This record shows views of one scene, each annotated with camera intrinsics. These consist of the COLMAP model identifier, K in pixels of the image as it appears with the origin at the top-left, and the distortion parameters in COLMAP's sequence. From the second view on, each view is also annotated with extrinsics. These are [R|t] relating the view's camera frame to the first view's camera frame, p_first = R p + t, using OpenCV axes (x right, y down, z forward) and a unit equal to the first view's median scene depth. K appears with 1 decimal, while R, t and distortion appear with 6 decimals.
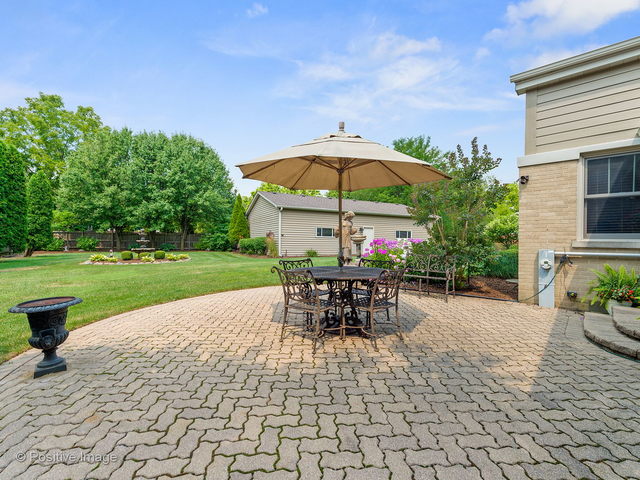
lens RADIAL K [[286.9, 0, 318.1], [0, 286.9, 238.4], [0, 0, 1]] dist [0.001576, -0.000097]
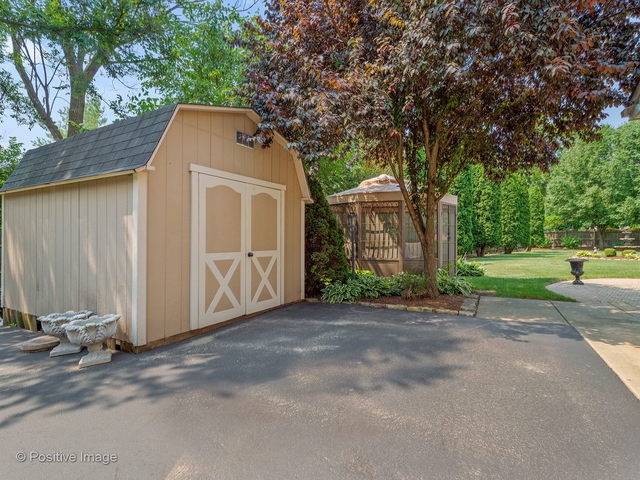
lens RADIAL K [[332.7, 0, 307.8], [0, 332.7, 238.2], [0, 0, 1]] dist [0.004708, -0.016524]
pose [[0.236222, -0.011273, -0.971634, 0.185818], [0.012207, 0.999888, -0.008633, 0.001500], [0.971623, -0.009821, 0.236333, -0.271575]]
